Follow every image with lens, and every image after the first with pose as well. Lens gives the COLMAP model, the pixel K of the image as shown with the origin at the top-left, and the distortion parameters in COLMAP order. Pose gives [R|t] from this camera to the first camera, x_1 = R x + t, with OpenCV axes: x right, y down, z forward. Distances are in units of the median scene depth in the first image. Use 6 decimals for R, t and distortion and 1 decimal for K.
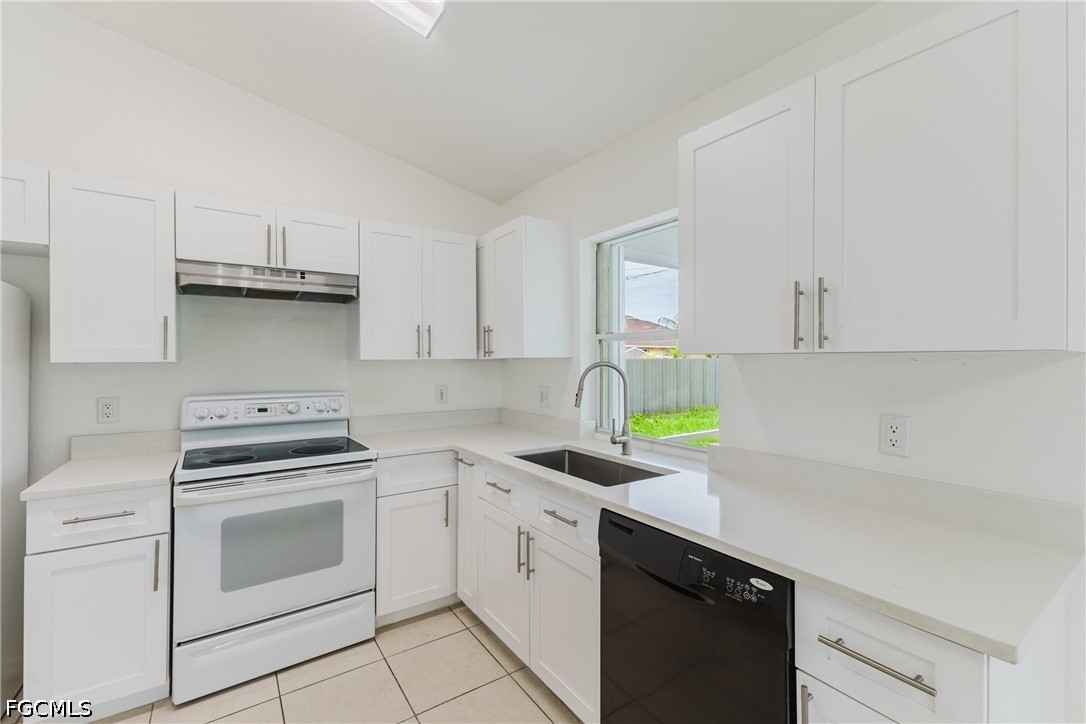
lens RADIAL K [[472.1, 0, 543.0], [0, 472.1, 362.0], [0, 0, 1]] dist [0.014157, -0.000049]
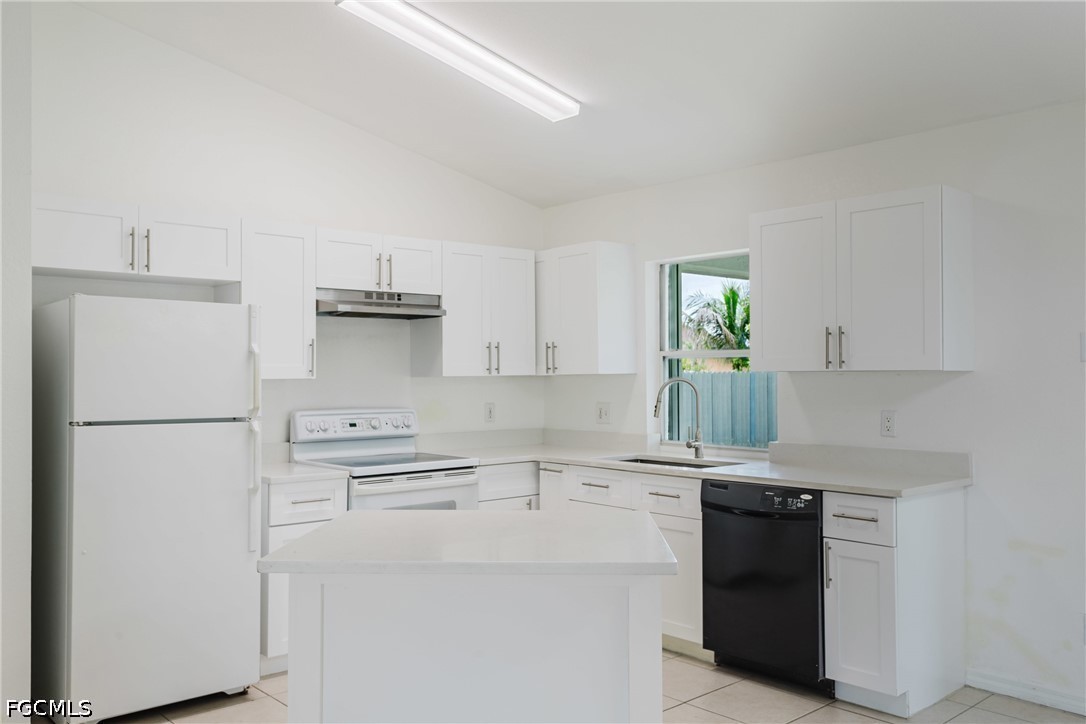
lens RADIAL K [[887.6, 0, 543.0], [0, 887.6, 362.0], [0, 0, 1]] dist [0.004703, 0.000337]
pose [[0.991622, -0.000635, 0.129169, -0.459742], [0.003281, 0.999789, -0.020277, 0.004664], [-0.129129, 0.020531, 0.991415, -1.056758]]
